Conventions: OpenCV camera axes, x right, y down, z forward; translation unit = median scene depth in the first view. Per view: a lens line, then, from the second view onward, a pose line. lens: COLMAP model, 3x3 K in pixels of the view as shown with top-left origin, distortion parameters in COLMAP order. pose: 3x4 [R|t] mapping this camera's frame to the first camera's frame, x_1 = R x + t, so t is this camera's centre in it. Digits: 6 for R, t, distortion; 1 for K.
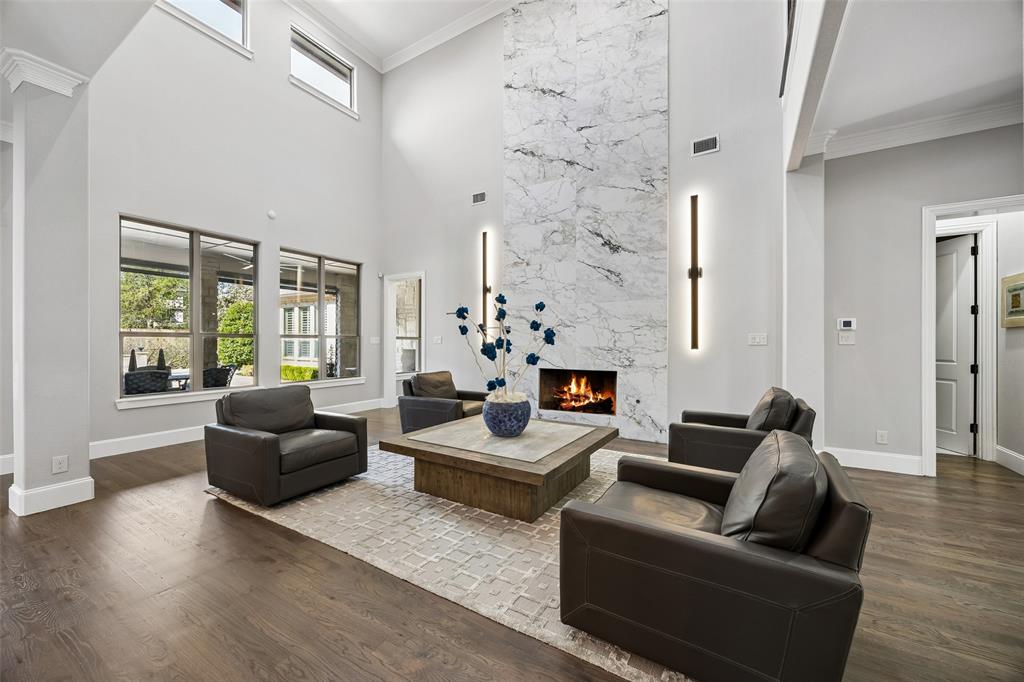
lens RADIAL K [[390.5, 0, 507.3], [0, 390.5, 345.8], [0, 0, 1]] dist [-0.003873, 0.000043]
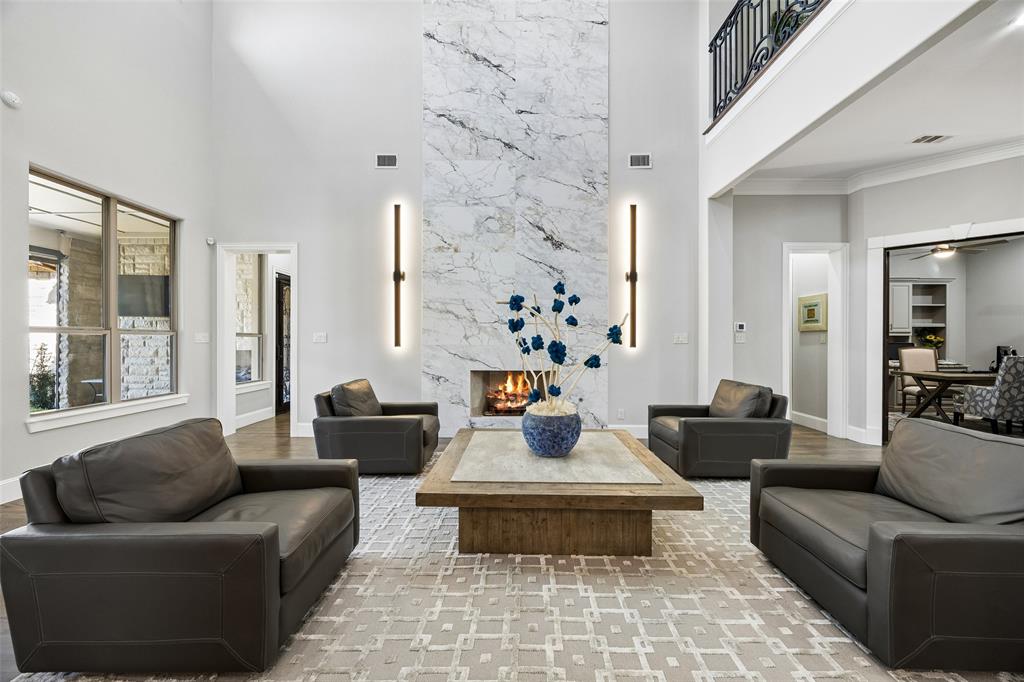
lens RADIAL K [[390.5, 0, 512.6], [0, 390.5, 343.5], [0, 0, 1]] dist [-0.003873, 0.000043]
pose [[0.857972, -0.003283, 0.513686, -0.333166], [0.003505, 0.999994, 0.000536, -0.003532], [-0.513684, 0.001341, 0.857978, 0.227556]]
